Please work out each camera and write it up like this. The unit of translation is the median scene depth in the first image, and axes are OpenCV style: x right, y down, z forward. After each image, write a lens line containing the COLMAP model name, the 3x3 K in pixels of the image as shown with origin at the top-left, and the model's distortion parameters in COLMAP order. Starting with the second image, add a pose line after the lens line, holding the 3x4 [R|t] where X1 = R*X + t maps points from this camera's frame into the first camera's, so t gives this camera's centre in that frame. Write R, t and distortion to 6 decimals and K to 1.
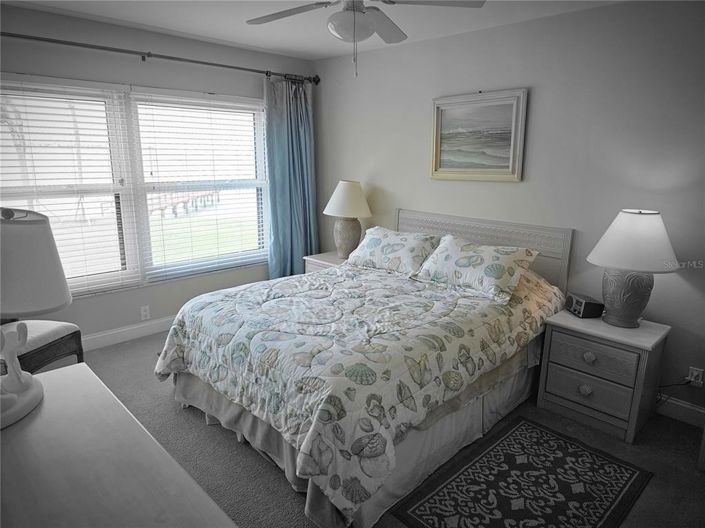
lens RADIAL K [[469.3, 0, 349.8], [0, 469.3, 268.4], [0, 0, 1]] dist [0.012677, -0.004723]
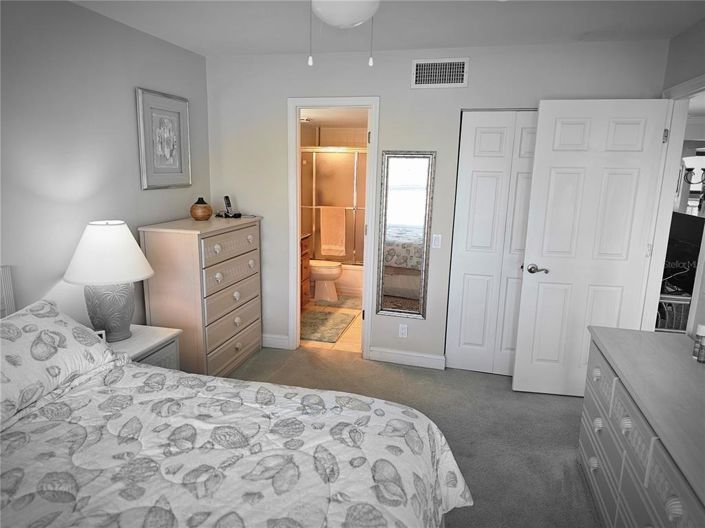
lens RADIAL K [[469.3, 0, 353.6], [0, 469.3, 263.5], [0, 0, 1]] dist [0.012677, -0.004723]
pose [[-0.529244, -0.191160, 0.826655, -0.491143], [0.173370, 0.929369, 0.325908, -0.274190], [-0.830568, 0.315802, -0.458722, 1.054272]]
